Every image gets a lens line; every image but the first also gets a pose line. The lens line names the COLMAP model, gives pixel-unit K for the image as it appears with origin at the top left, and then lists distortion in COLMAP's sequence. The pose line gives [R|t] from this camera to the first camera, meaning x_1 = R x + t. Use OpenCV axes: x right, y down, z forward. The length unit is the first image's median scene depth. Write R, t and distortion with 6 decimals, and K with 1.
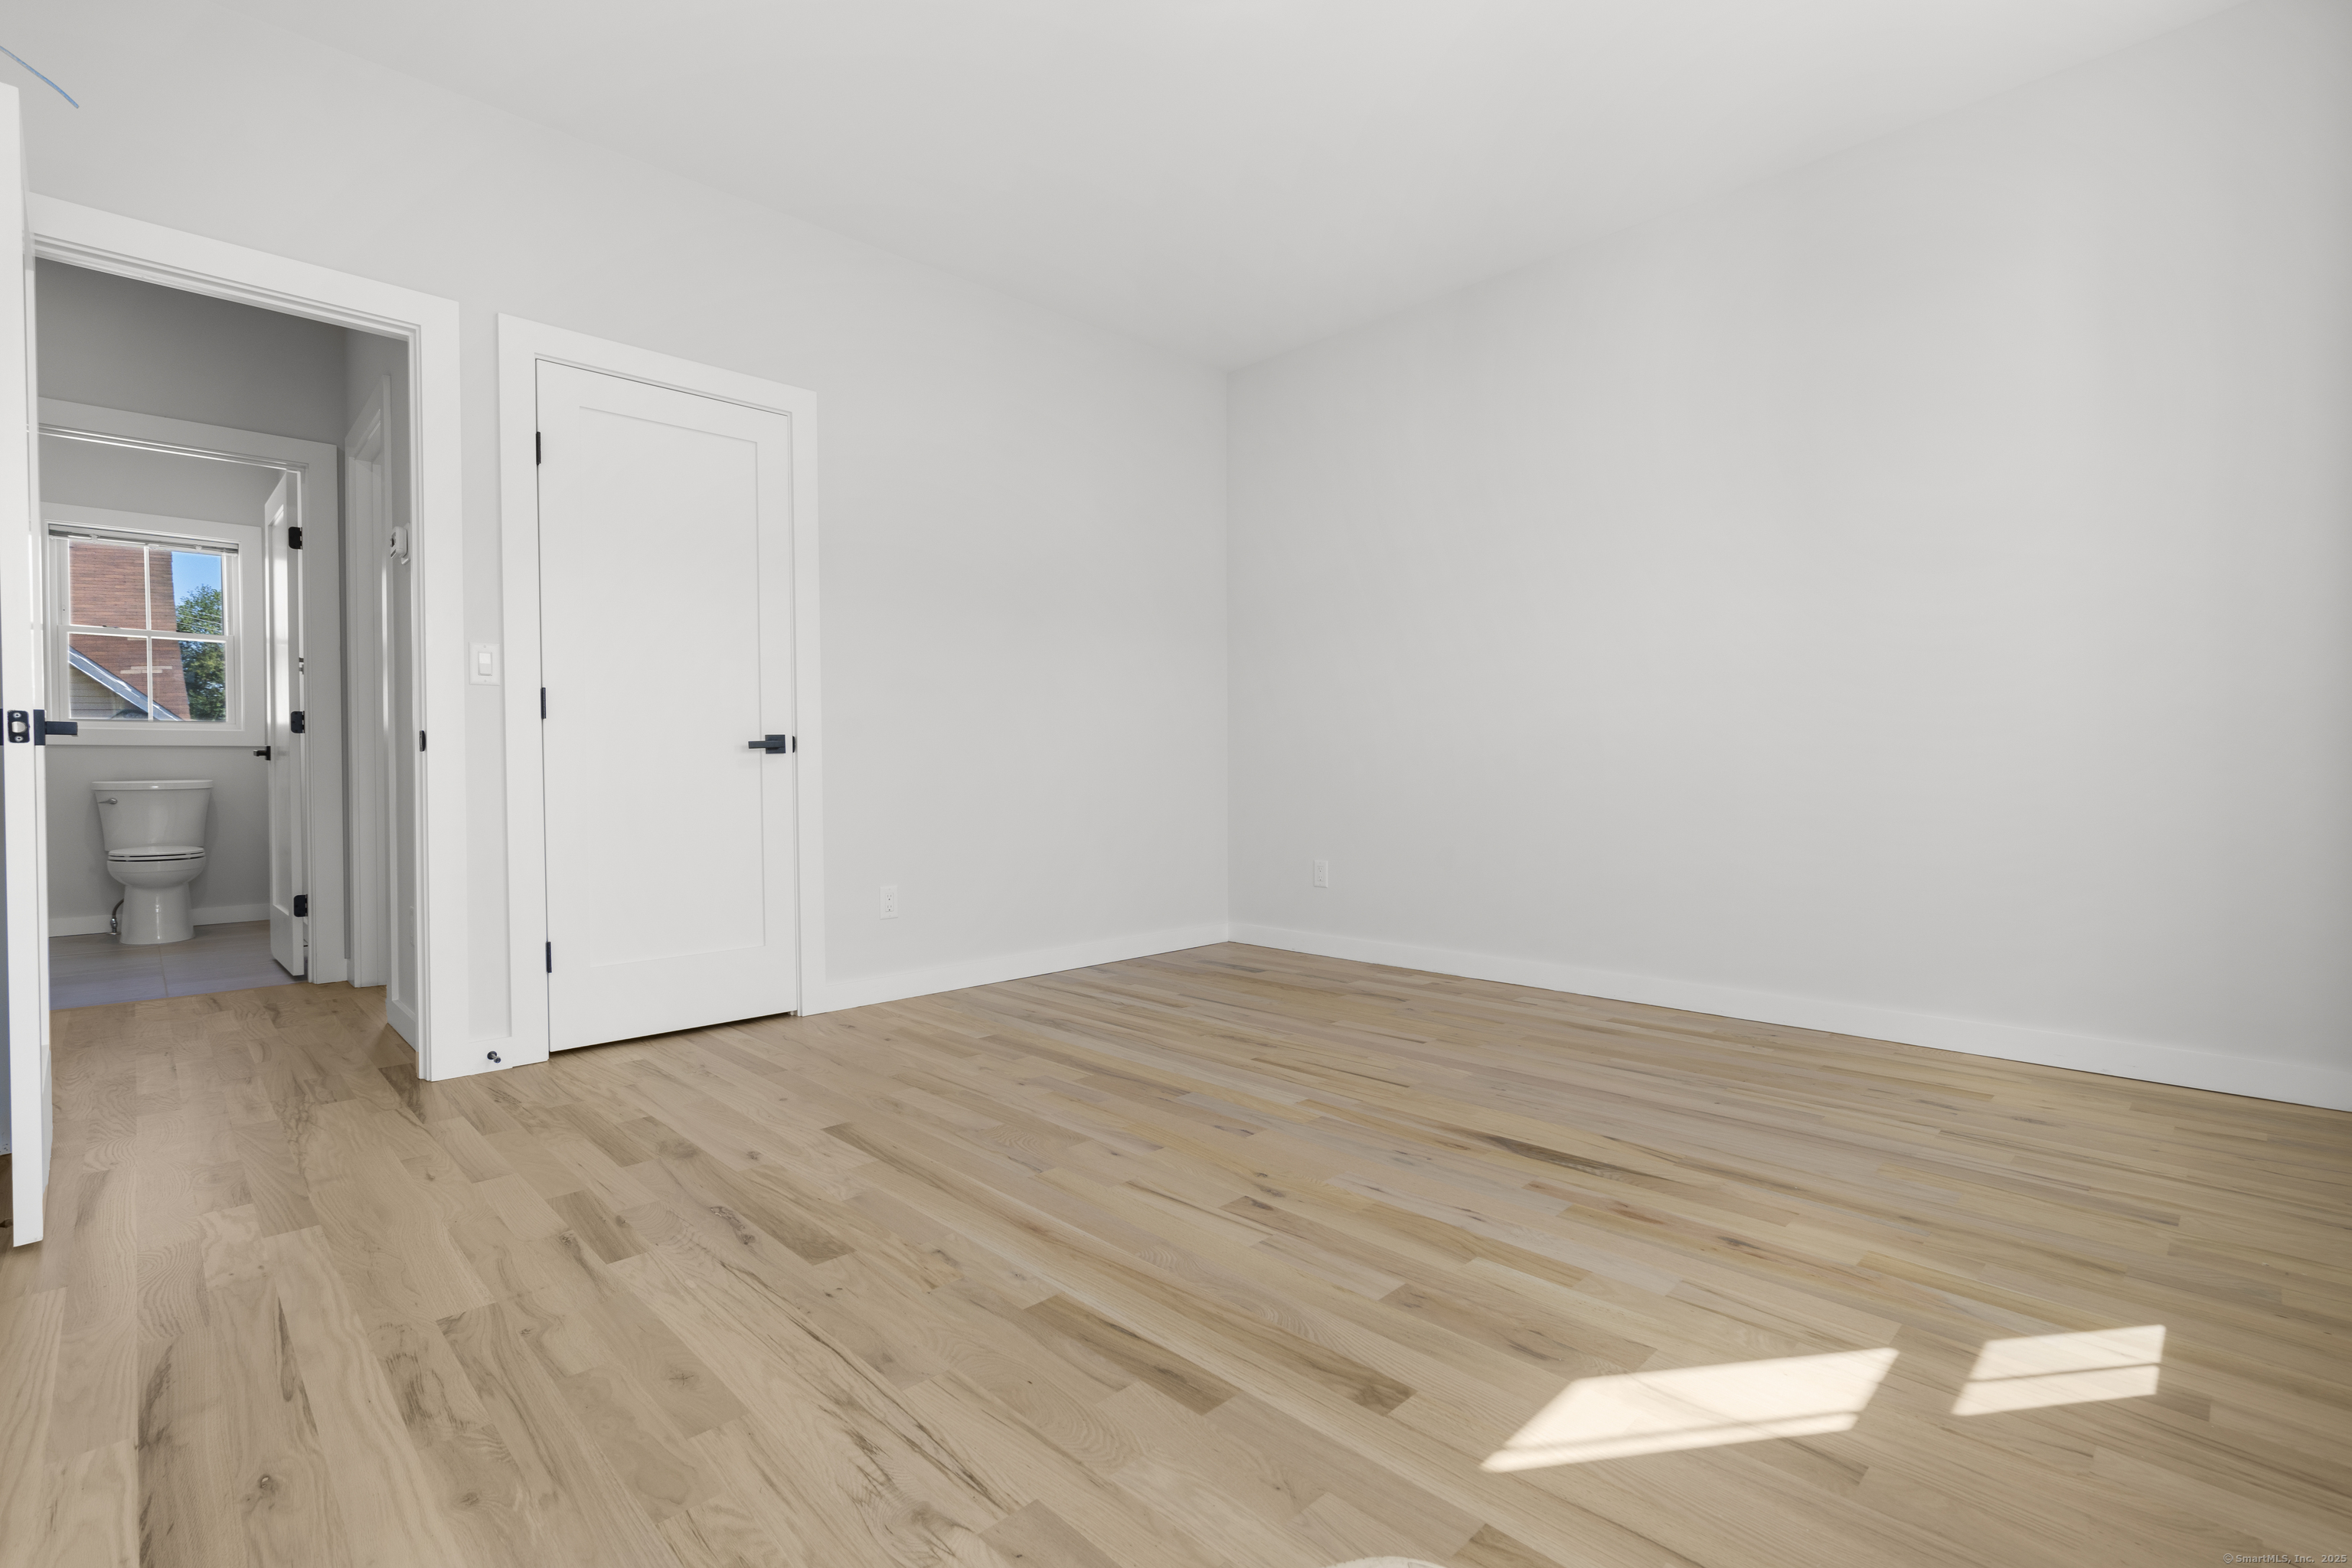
lens RADIAL K [[1079.2, 0, 1246.2], [0, 1079.2, 768.0], [0, 0, 1]] dist [0.020247, 0.000139]
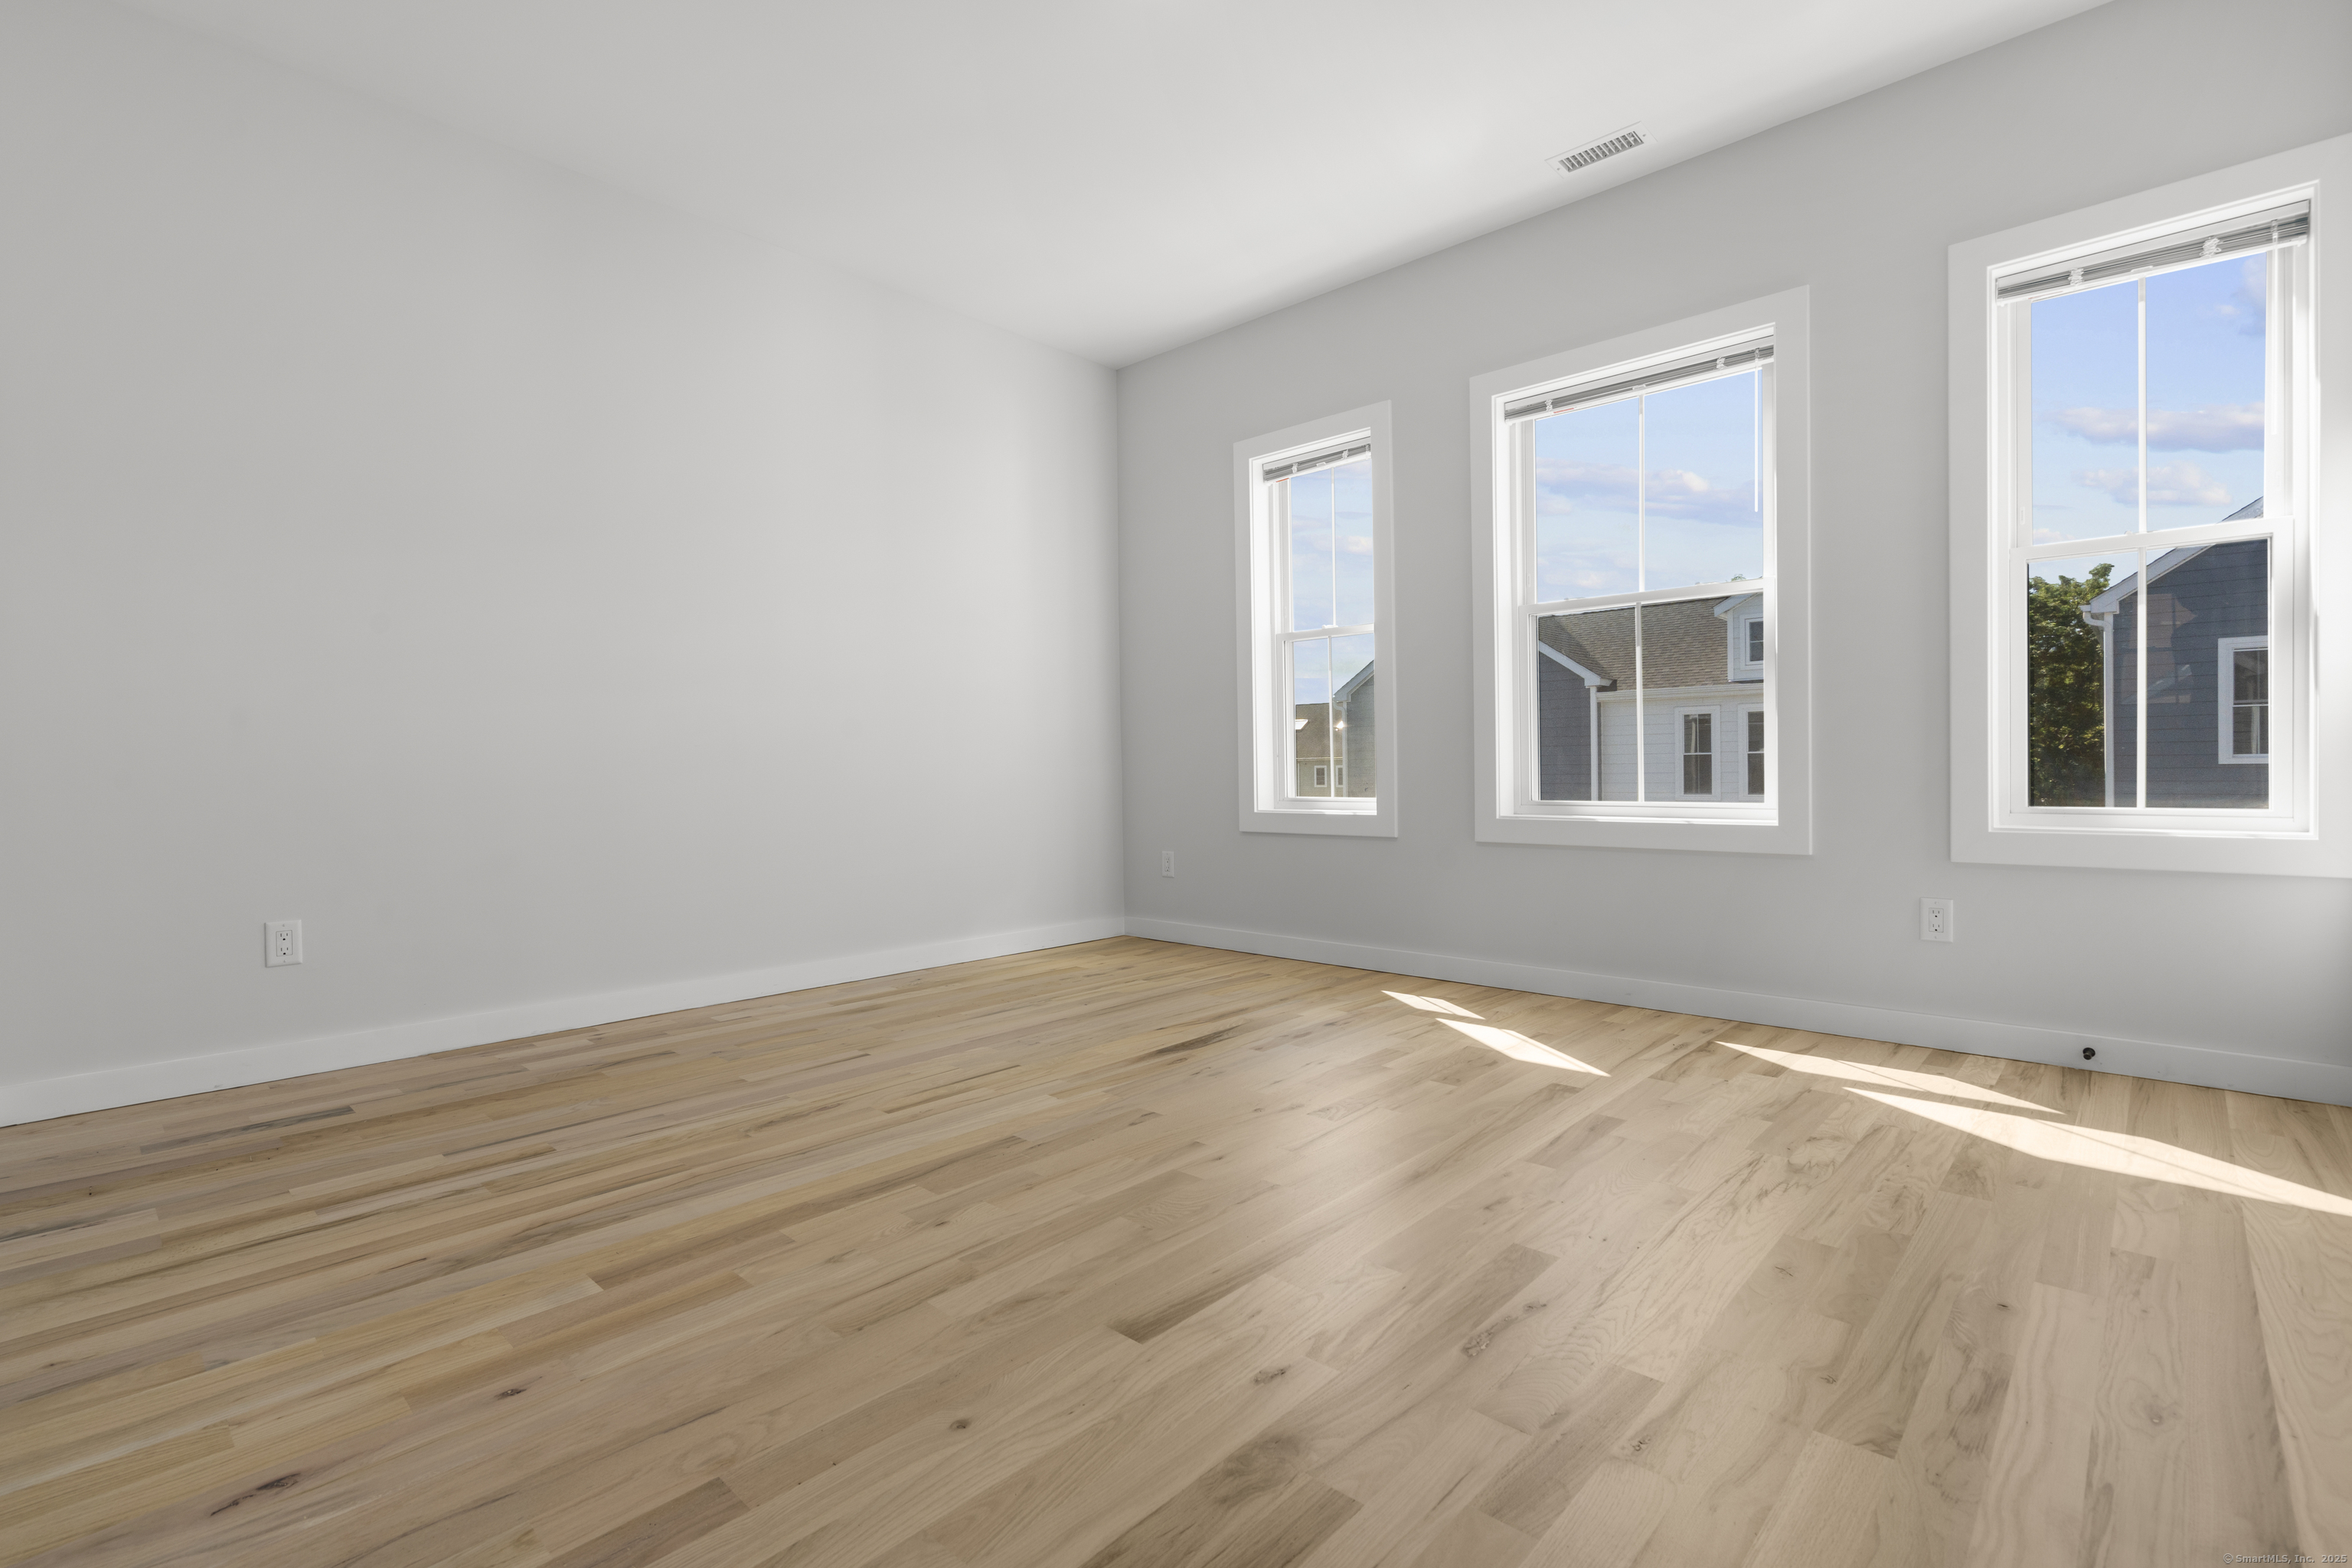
lens RADIAL K [[1079.2, 0, 1164.7], [0, 1079.2, 788.1], [0, 0, 1]] dist [0.020247, 0.000139]
pose [[-0.031865, -0.006228, 0.999473, -1.451338], [0.008573, 0.999942, 0.006504, 0.051830], [-0.999455, 0.008776, -0.031810, 1.506524]]
